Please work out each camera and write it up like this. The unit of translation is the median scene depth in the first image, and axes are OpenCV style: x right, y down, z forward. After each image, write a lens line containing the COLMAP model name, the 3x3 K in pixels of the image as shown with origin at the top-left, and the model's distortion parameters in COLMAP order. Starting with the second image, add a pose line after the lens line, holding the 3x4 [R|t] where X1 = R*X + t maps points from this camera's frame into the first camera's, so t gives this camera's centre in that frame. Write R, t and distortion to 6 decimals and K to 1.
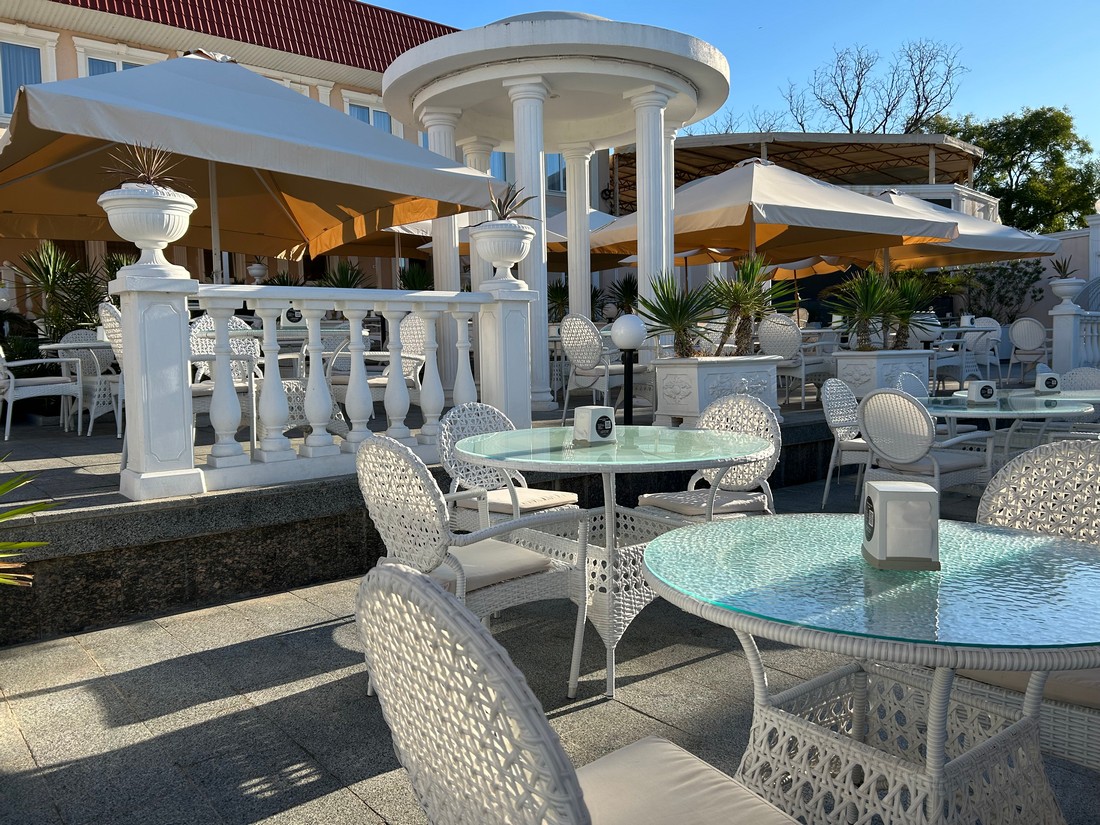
lens RADIAL K [[836.1, 0, 550.0], [0, 836.1, 412.5], [0, 0, 1]] dist [0.066008, -0.076929]
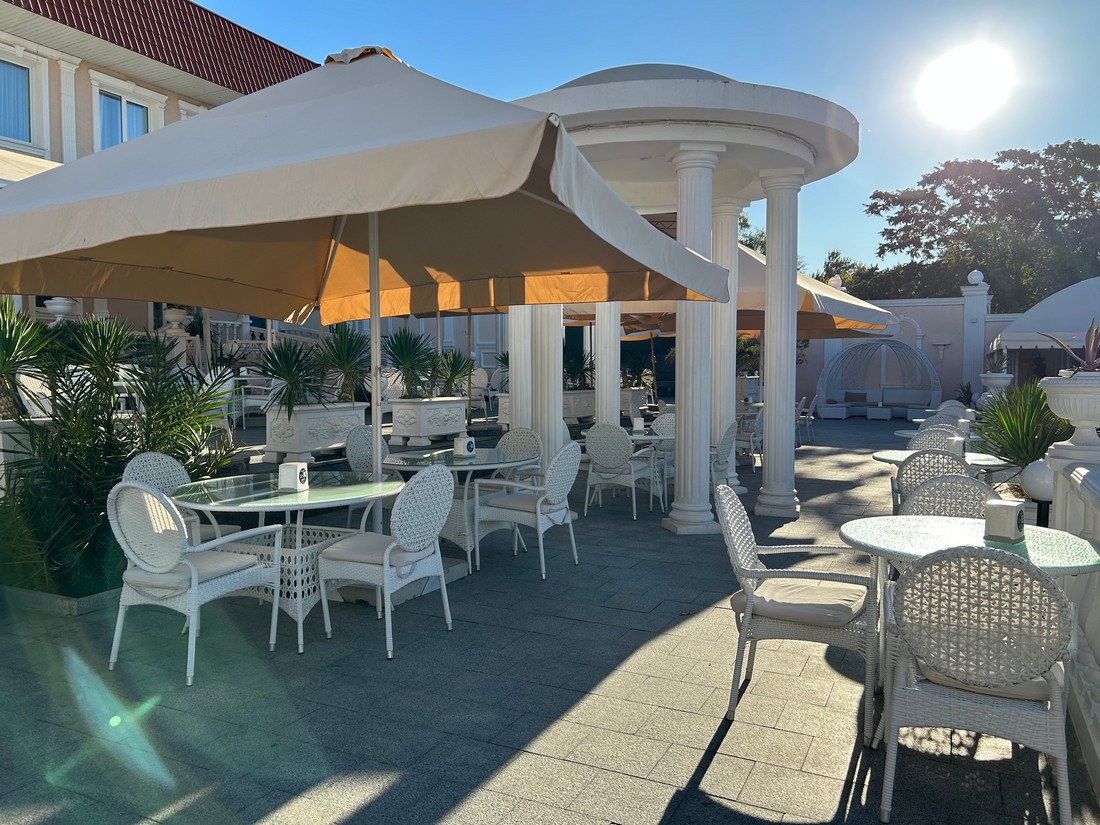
lens RADIAL K [[836.1, 0, 550.0], [0, 836.1, 412.5], [0, 0, 1]] dist [0.066008, -0.076929]
pose [[0.913316, 0.004093, 0.407231, -0.690770], [0.006495, 0.999676, -0.024613, -0.142101], [-0.407200, 0.025124, 0.912993, 0.394376]]
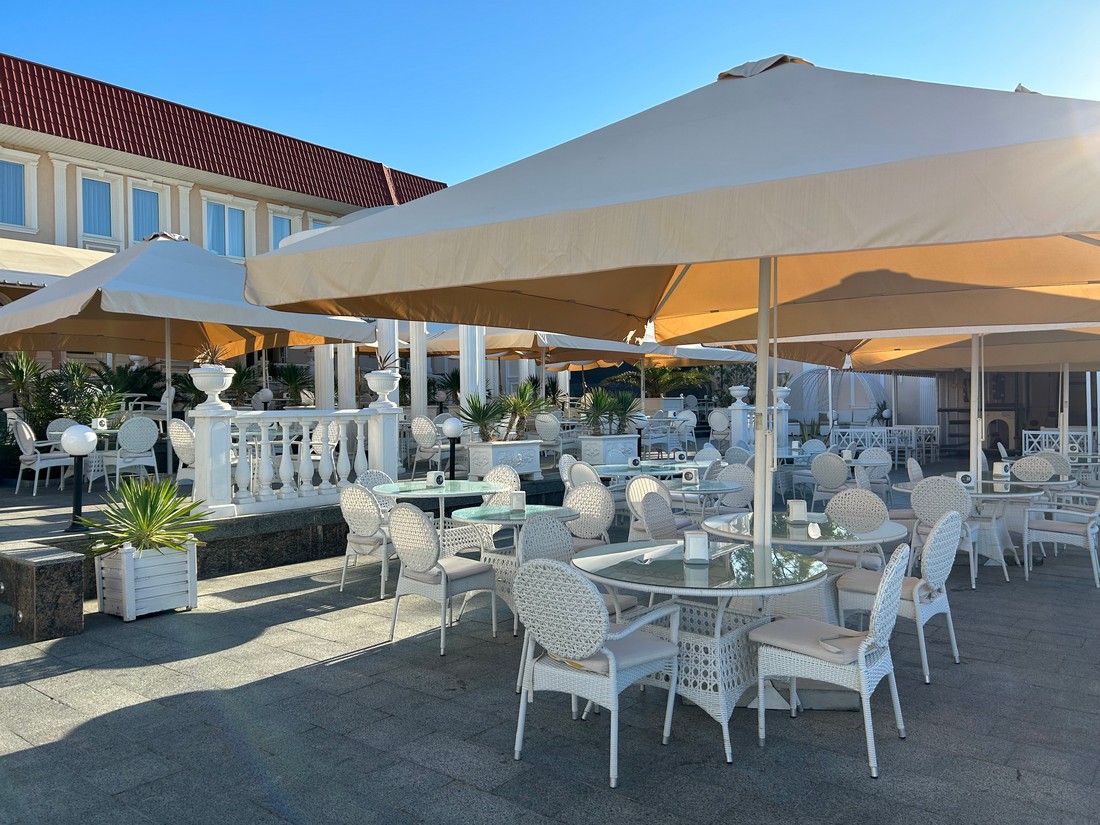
lens RADIAL K [[836.1, 0, 550.0], [0, 836.1, 412.5], [0, 0, 1]] dist [0.066008, -0.076929]
pose [[0.979500, 0.009115, 0.201236, -0.054218], [0.005733, 0.997310, -0.073076, 0.000564], [-0.201361, 0.072732, 0.976813, -0.696805]]
